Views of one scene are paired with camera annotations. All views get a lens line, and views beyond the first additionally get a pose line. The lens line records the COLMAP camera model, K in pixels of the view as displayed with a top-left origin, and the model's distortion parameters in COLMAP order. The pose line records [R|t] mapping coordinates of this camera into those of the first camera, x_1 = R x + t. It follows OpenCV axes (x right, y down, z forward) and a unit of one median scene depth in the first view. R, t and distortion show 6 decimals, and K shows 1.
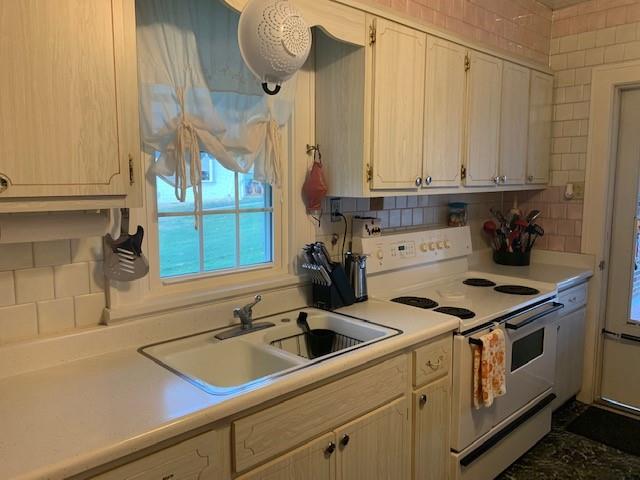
lens RADIAL K [[491.4, 0, 319.0], [0, 491.4, 235.3], [0, 0, 1]] dist [0.003608, -0.000029]
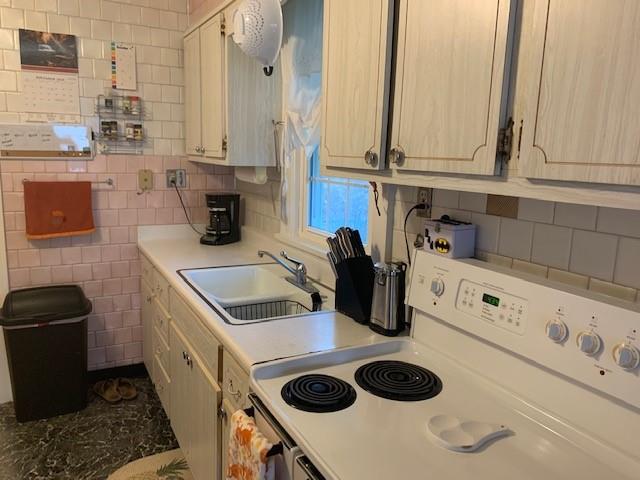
lens RADIAL K [[491.4, 0, 319.0], [0, 491.4, 235.3], [0, 0, 1]] dist [0.003608, -0.000029]
pose [[-0.250705, 0.149980, -0.956375, 0.714709], [-0.146684, 0.970633, 0.190668, -0.111725], [0.956886, 0.188087, -0.221343, 0.997034]]
